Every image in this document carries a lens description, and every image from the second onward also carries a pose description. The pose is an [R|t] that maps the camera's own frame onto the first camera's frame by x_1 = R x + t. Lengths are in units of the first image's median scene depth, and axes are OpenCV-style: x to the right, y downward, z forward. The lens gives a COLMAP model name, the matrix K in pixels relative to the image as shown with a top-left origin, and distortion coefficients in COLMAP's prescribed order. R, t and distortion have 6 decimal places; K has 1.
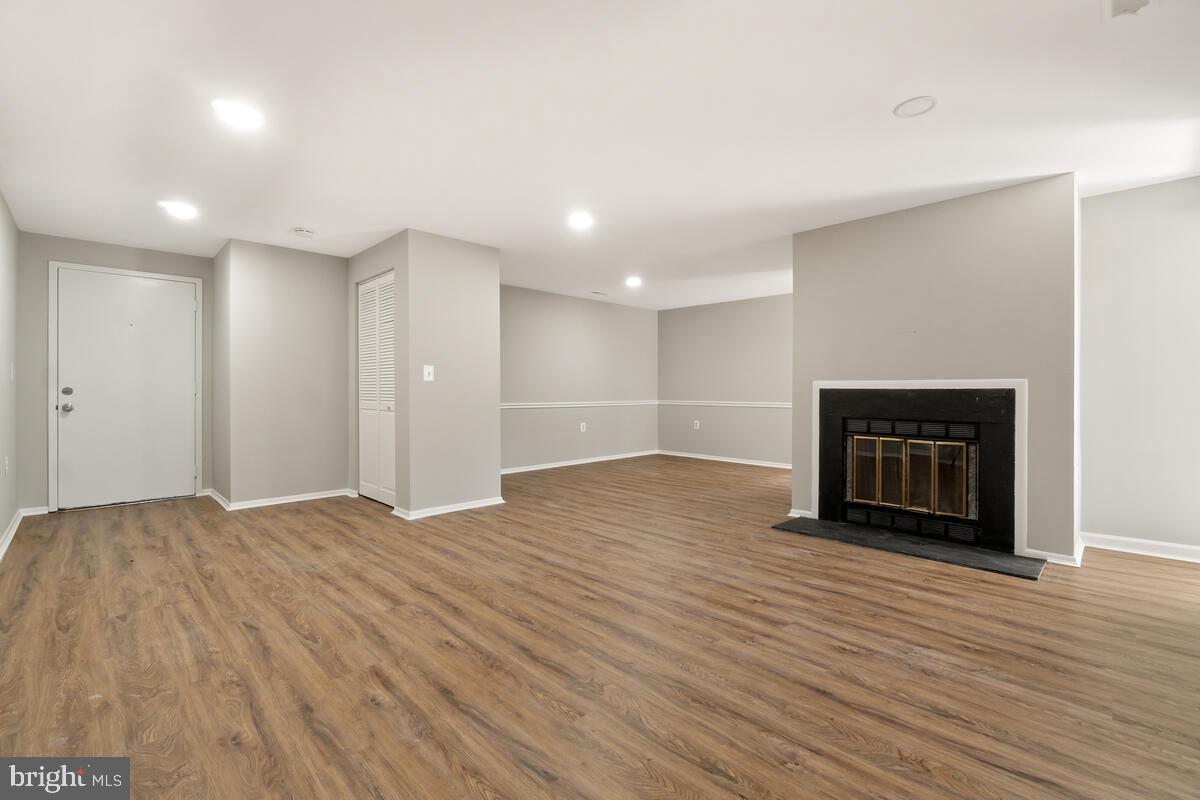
lens RADIAL K [[531.2, 0, 604.1], [0, 531.2, 391.8], [0, 0, 1]] dist [0.005370, 0.000180]
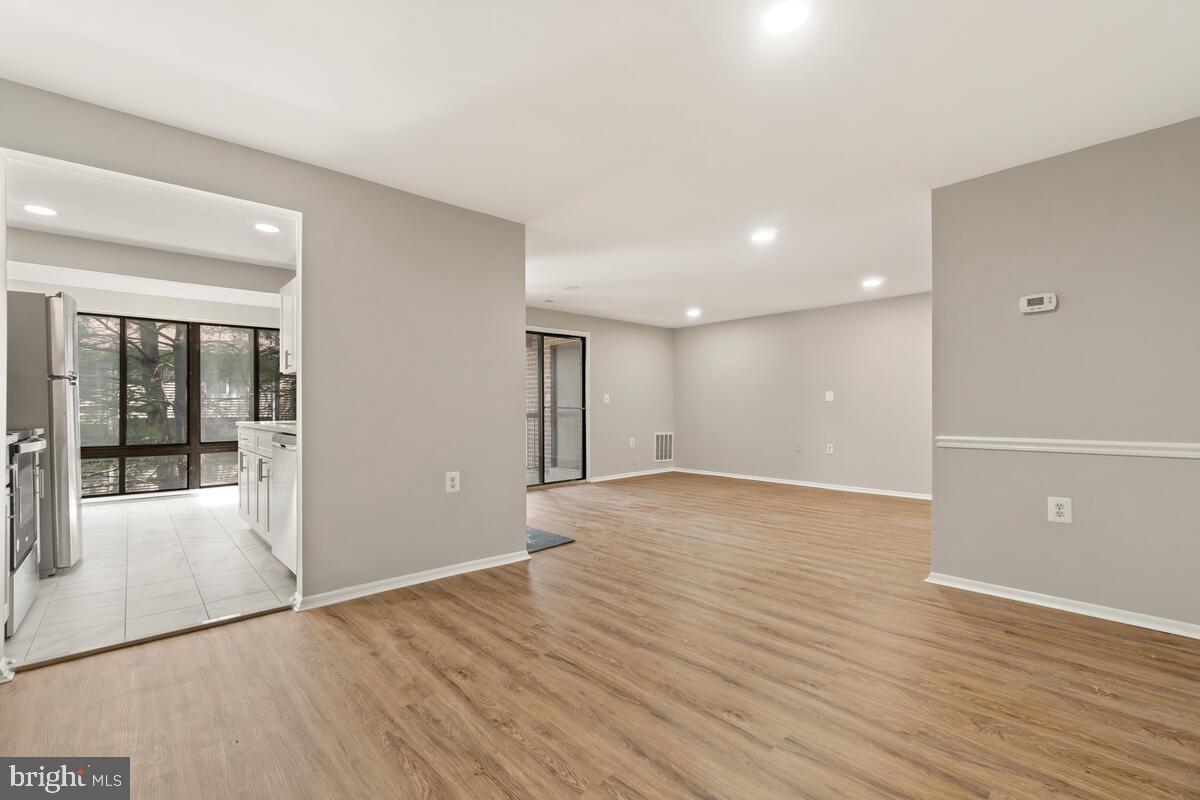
lens RADIAL K [[531.2, 0, 597.0], [0, 531.2, 407.2], [0, 0, 1]] dist [0.005370, 0.000180]
pose [[-0.999060, 0.002951, 0.043257, 0.275292], [0.003034, 0.999994, 0.001867, -0.009182], [-0.043252, 0.001997, -0.999062, 2.469647]]
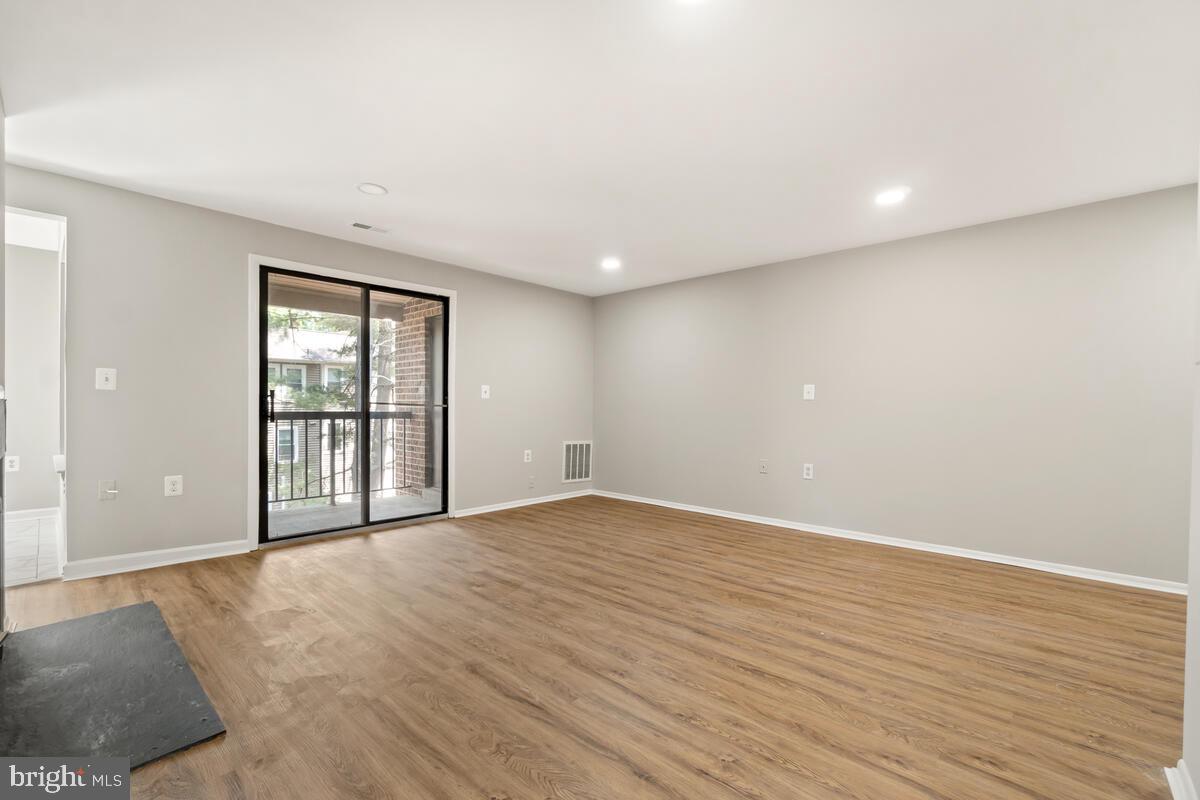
lens RADIAL K [[531.2, 0, 598.6], [0, 531.2, 405.6], [0, 0, 1]] dist [0.005370, 0.000180]
pose [[-0.999579, -0.010652, -0.026997, 0.044183], [-0.010648, 0.999943, -0.000304, -0.004592], [0.026999, -0.000017, -0.999635, 1.732948]]
